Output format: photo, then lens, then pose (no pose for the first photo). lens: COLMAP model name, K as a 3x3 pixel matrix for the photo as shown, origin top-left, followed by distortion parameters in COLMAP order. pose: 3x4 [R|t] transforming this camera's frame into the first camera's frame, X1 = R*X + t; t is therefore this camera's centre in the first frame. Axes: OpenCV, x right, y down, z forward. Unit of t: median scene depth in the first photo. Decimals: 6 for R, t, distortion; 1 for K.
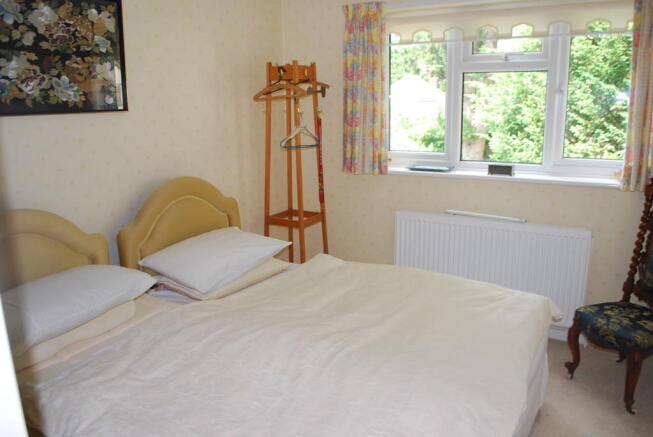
lens RADIAL K [[517.7, 0, 326.5], [0, 517.7, 218.5], [0, 0, 1]] dist [-0.097521, -0.002348]
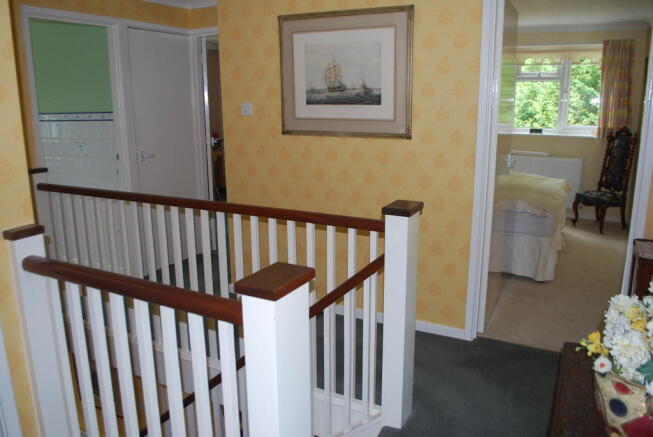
lens RADIAL K [[517.7, 0, 326.5], [0, 517.7, 218.5], [0, 0, 1]] dist [-0.097521, -0.002348]
pose [[0.999409, -0.001165, 0.034366, -0.534163], [0.001022, 0.999991, 0.004177, 0.231172], [-0.034370, -0.004140, 0.999401, -0.927933]]
